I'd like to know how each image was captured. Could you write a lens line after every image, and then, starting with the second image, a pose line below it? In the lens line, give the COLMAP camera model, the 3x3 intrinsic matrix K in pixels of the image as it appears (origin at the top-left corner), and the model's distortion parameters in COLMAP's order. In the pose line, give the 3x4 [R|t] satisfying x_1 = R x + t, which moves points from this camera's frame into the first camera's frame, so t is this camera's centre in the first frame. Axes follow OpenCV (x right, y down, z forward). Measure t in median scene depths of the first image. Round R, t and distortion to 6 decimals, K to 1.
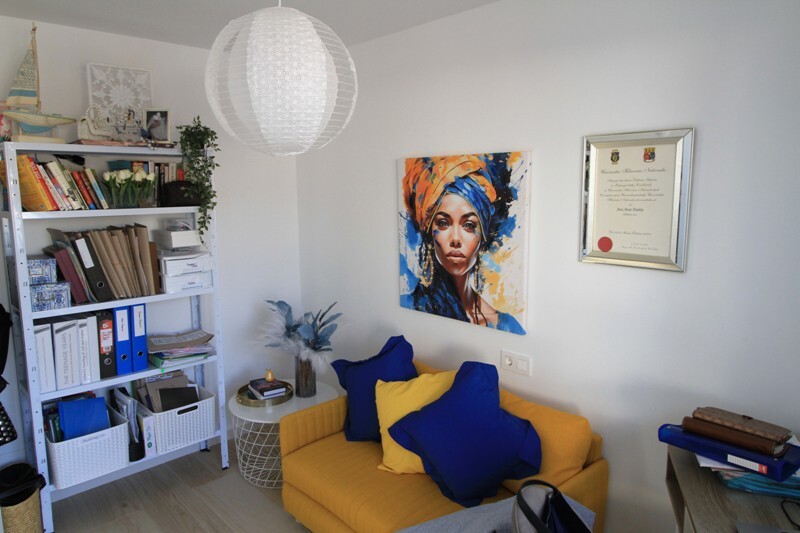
lens RADIAL K [[536.2, 0, 400.0], [0, 536.2, 266.5], [0, 0, 1]] dist [-0.001729, -0.001880]
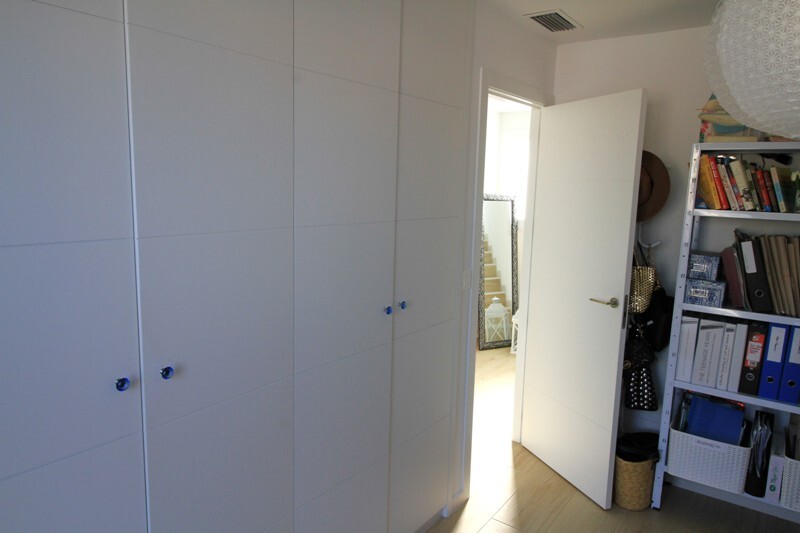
lens RADIAL K [[536.2, 0, 400.0], [0, 536.2, 266.5], [0, 0, 1]] dist [-0.001729, -0.001880]
pose [[0.185763, 0.161769, -0.969187, 0.674215], [-0.173868, 0.976202, 0.129615, -0.074482], [0.967089, 0.144433, 0.209469, 0.649088]]
